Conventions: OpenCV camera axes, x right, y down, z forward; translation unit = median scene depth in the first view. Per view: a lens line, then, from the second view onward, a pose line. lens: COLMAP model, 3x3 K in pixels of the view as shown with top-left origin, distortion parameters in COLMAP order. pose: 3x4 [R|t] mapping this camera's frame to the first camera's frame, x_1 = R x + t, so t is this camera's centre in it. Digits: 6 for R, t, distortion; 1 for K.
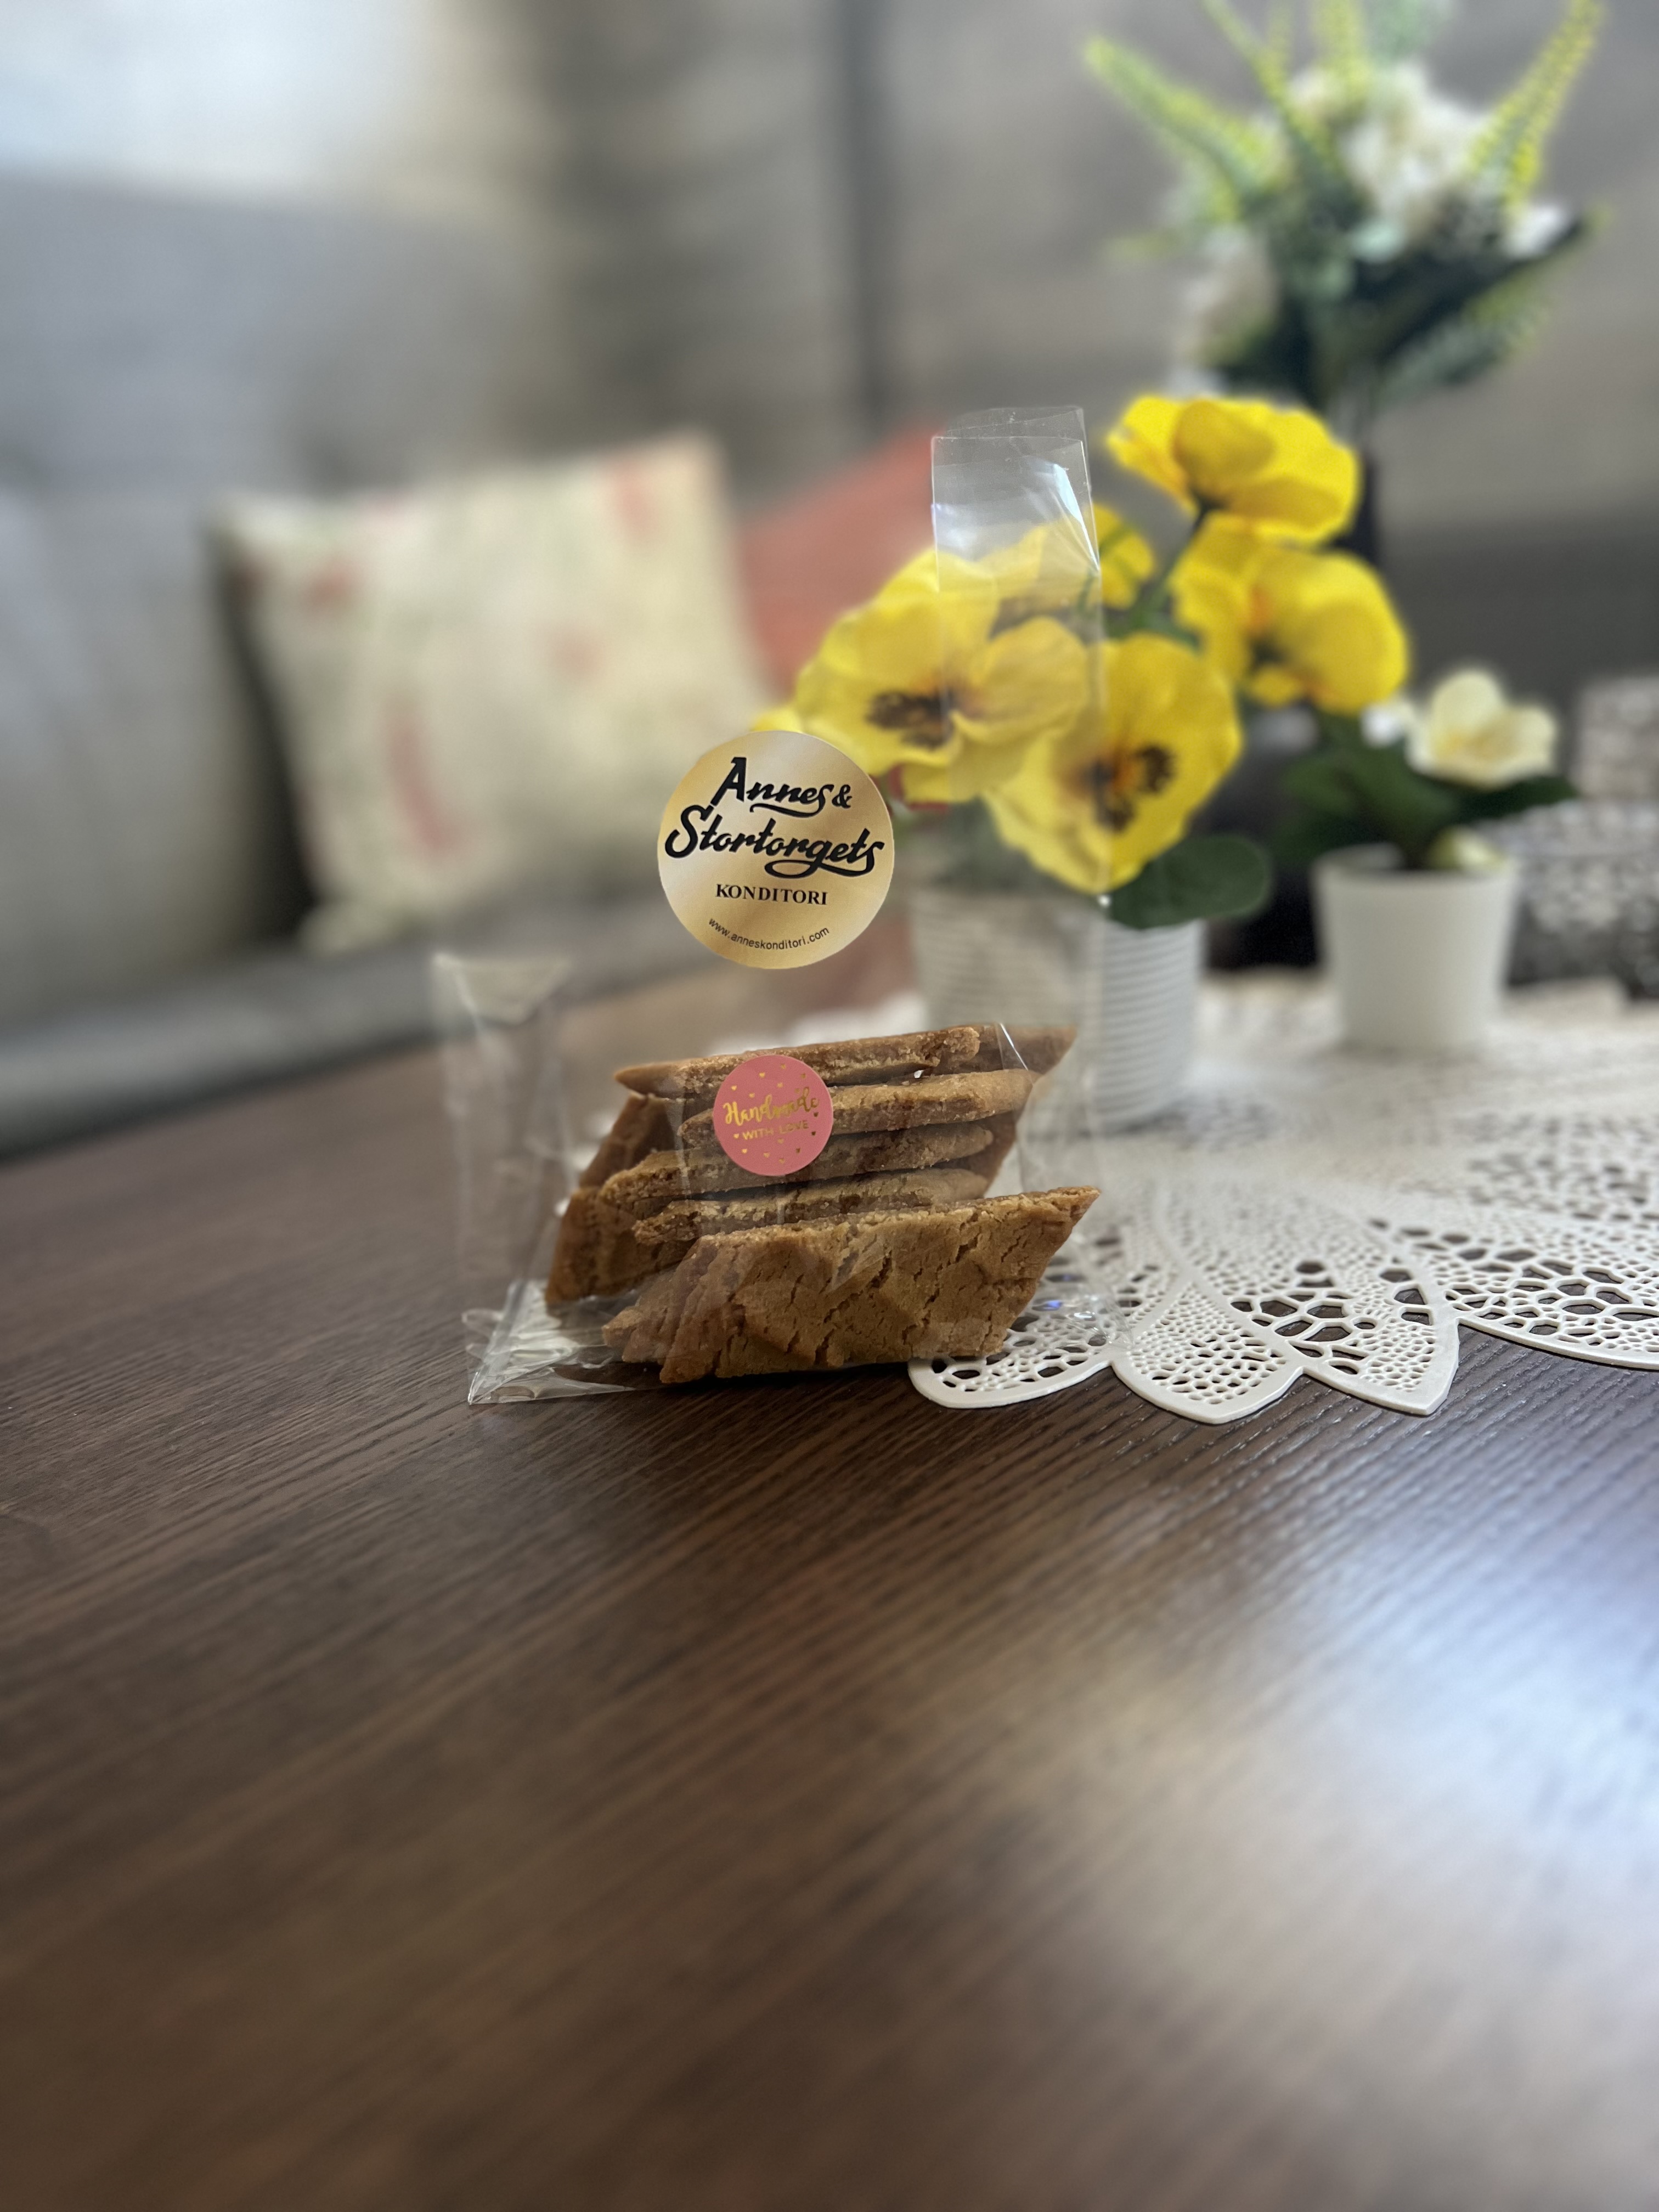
lens RADIAL K [[1666.2, 0, 831.4], [0, 1666.2, 1106.6], [0, 0, 1]] dist [-0.013431, -0.018836]
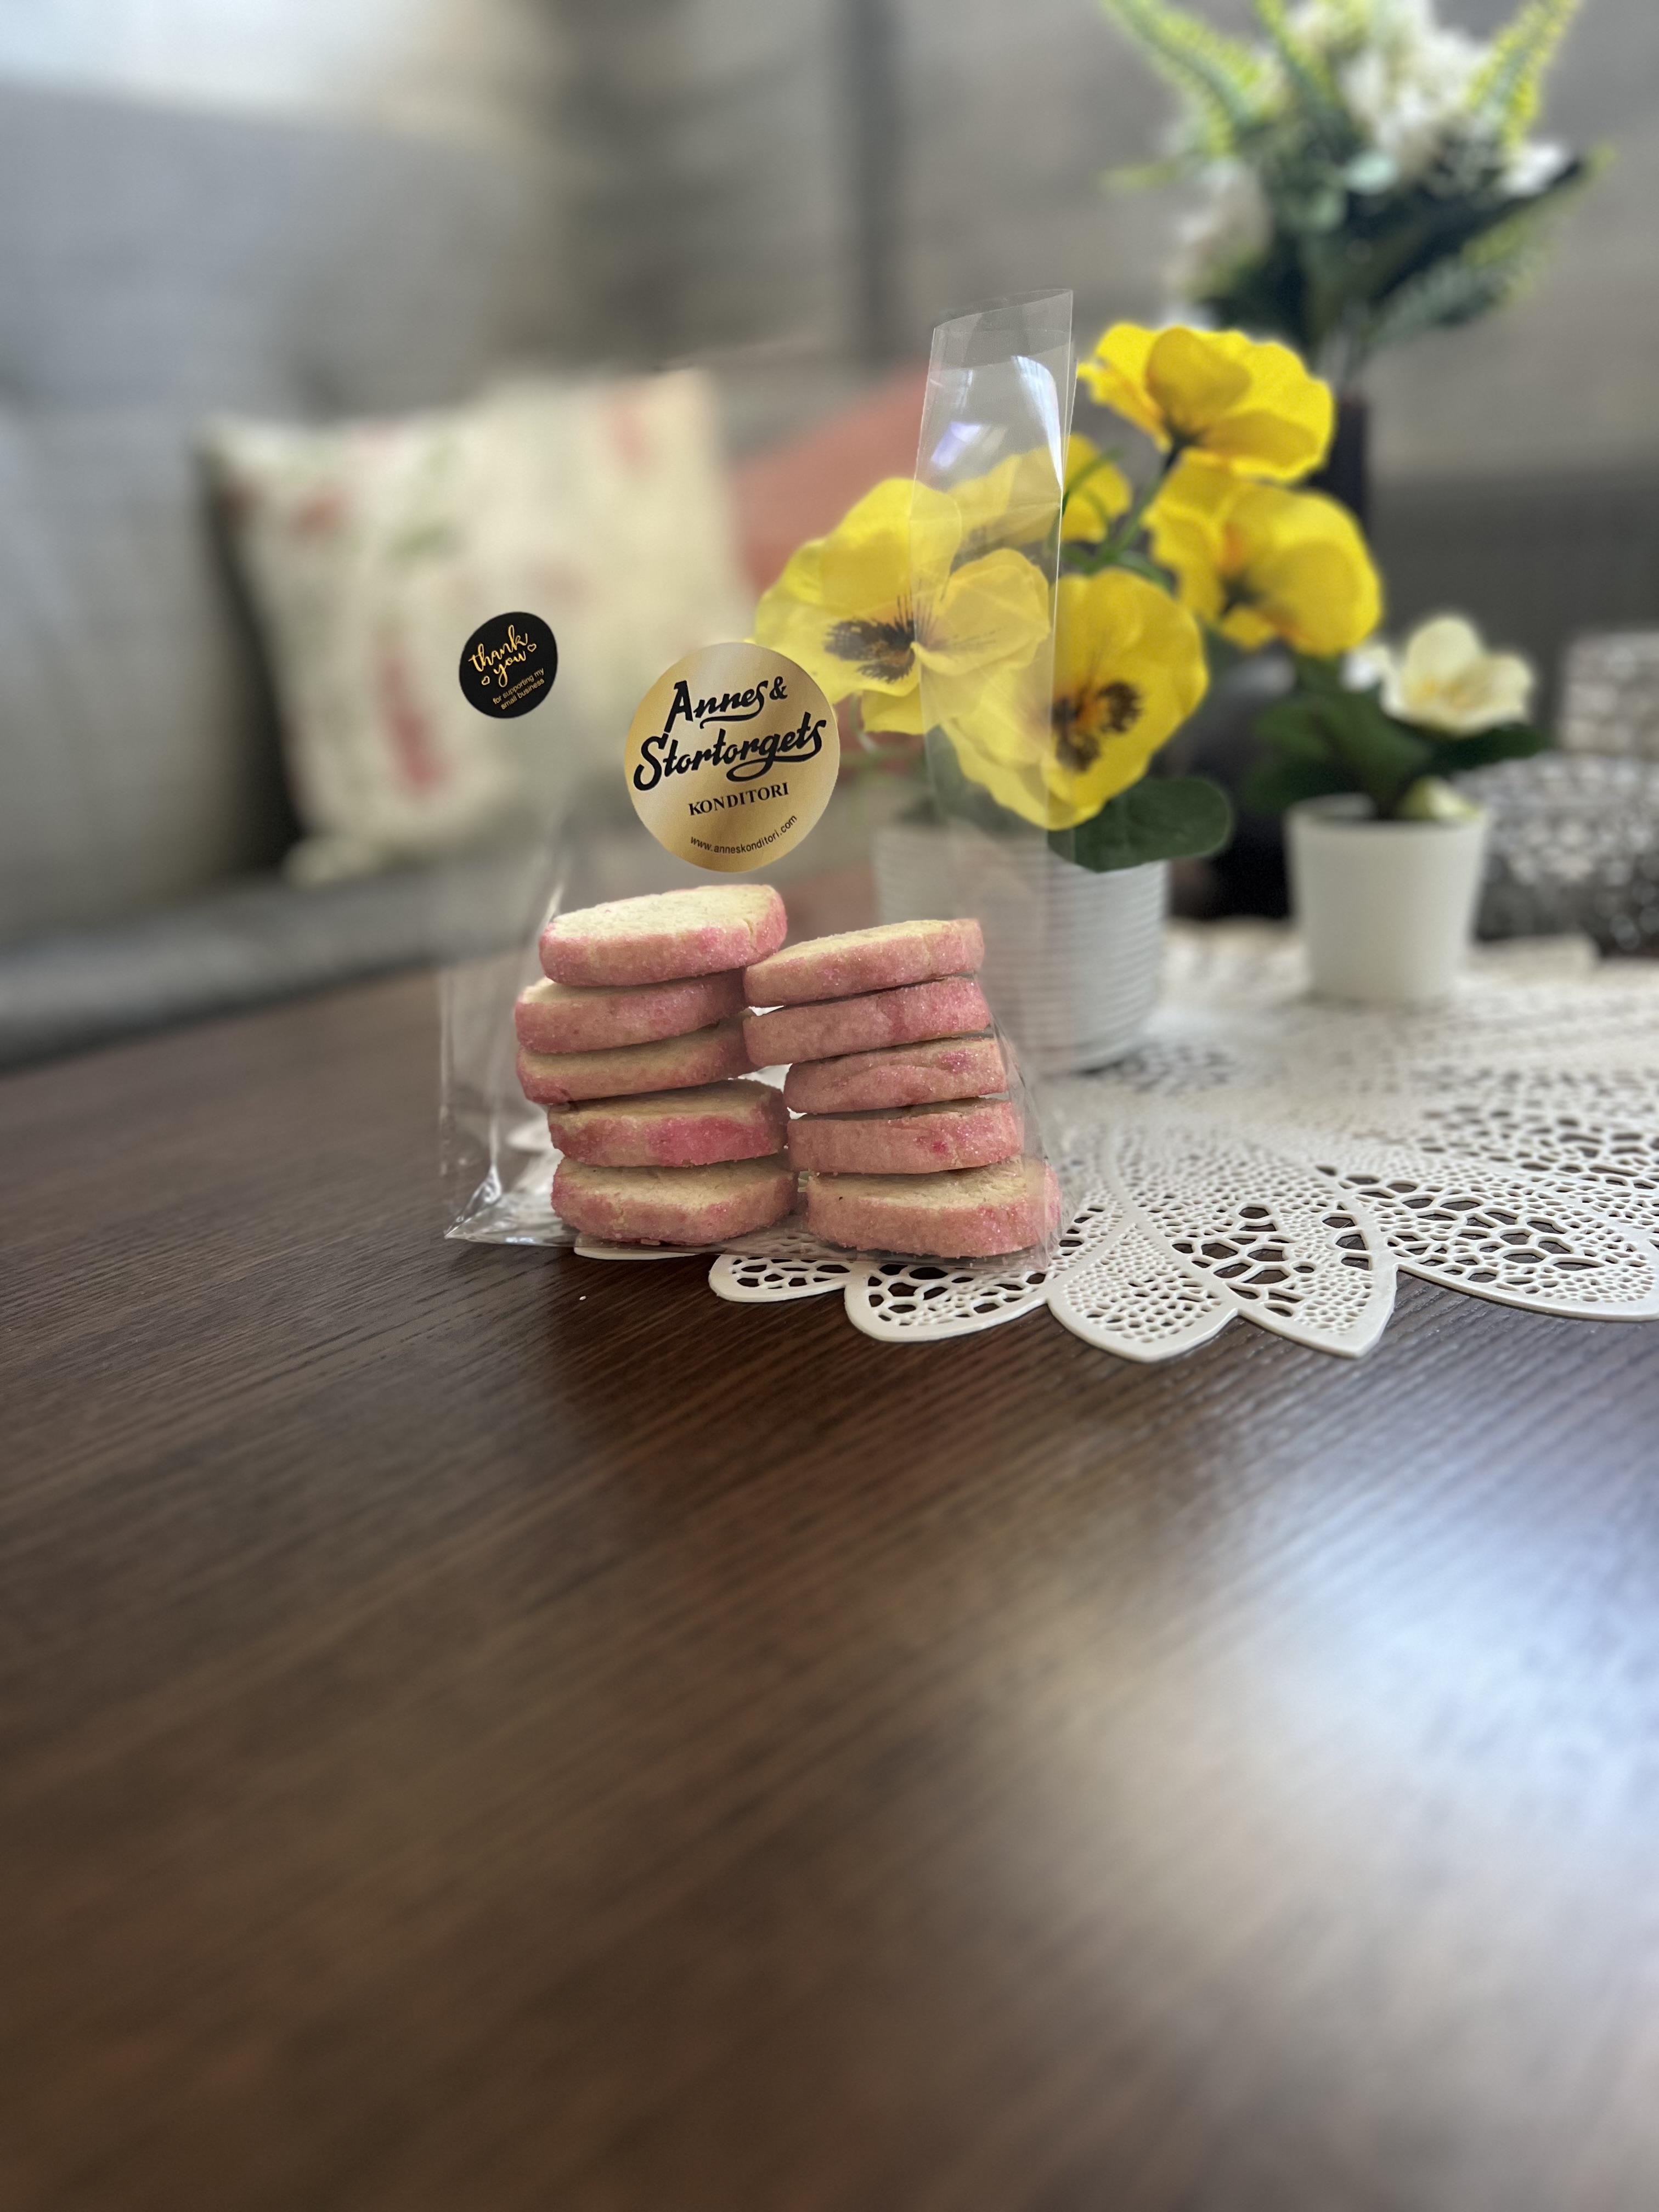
lens RADIAL K [[1666.2, 0, 836.4], [0, 1666.2, 1109.5], [0, 0, 1]] dist [-0.013431, -0.018836]
pose [[0.999741, 0.022269, 0.004734, 0.032831], [-0.022409, 0.999240, 0.031907, 0.010099], [-0.004020, -0.032005, 0.999480, 0.006381]]
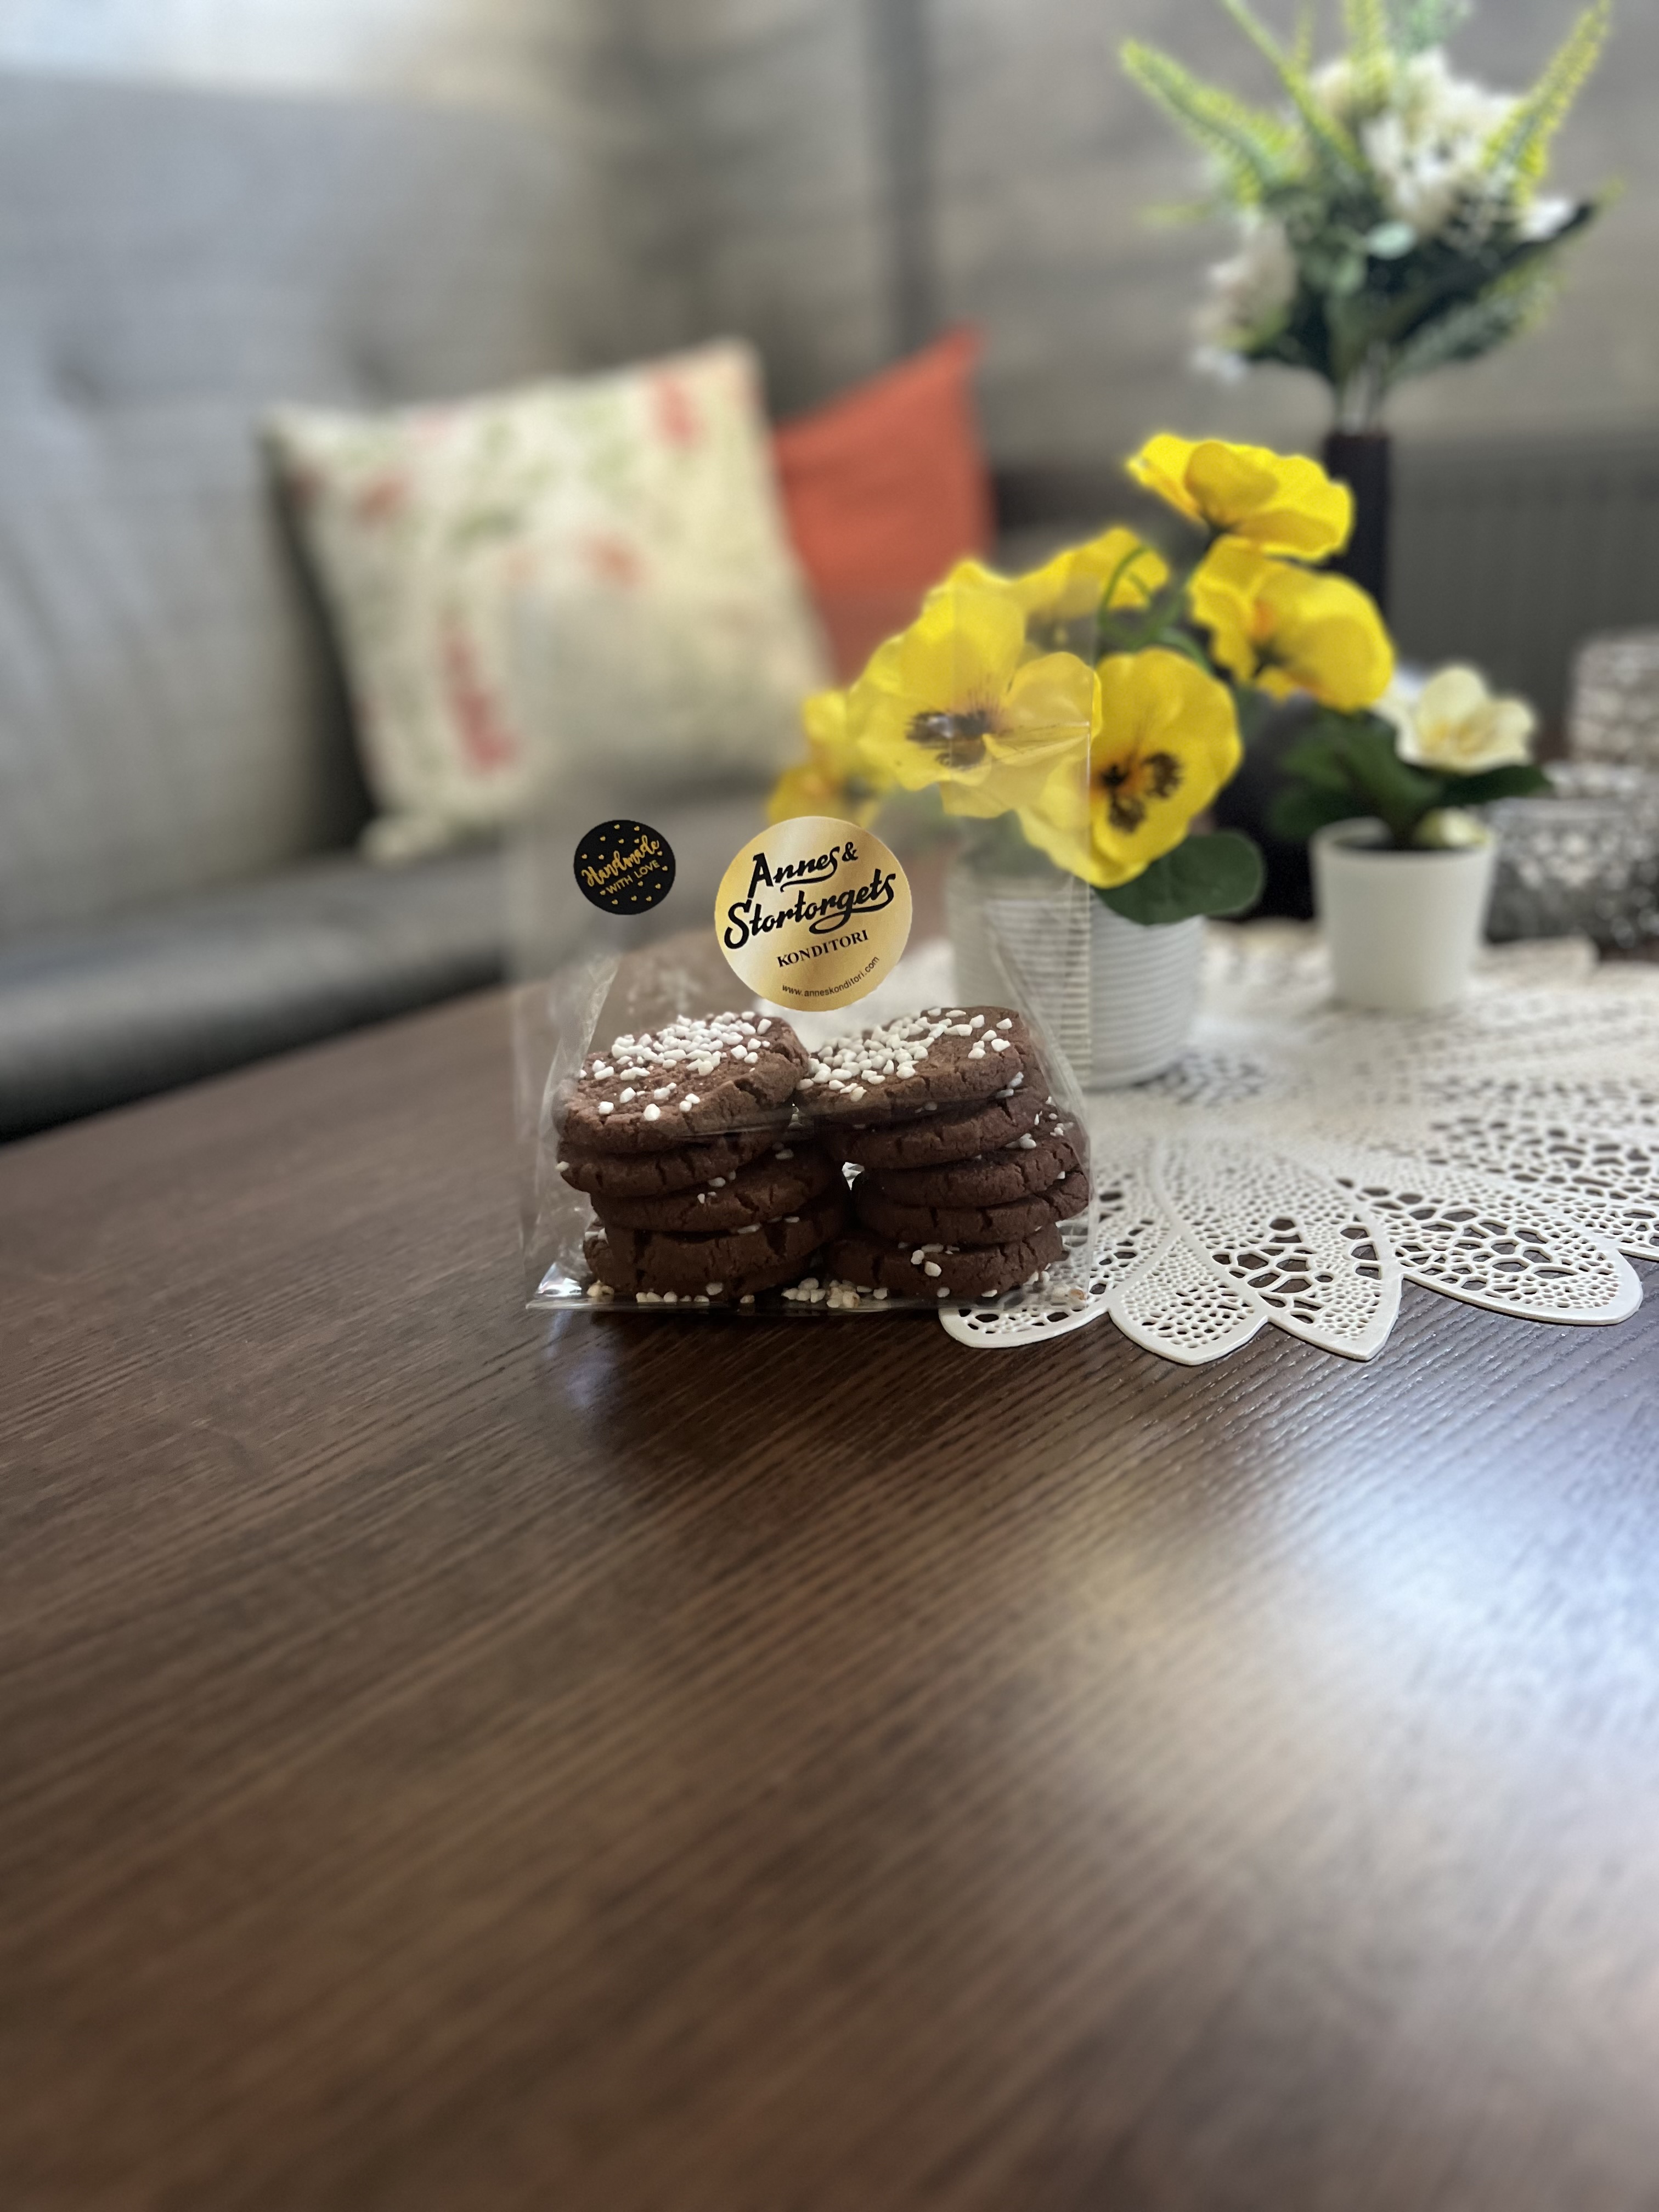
lens RADIAL K [[1666.2, 0, 827.6], [0, 1666.2, 1110.6], [0, 0, 1]] dist [-0.013431, -0.018836]
pose [[0.999800, 0.007059, -0.018714, -0.012327], [-0.005458, 0.996429, 0.084257, -0.085095], [0.019242, -0.084138, 0.996268, -0.178820]]
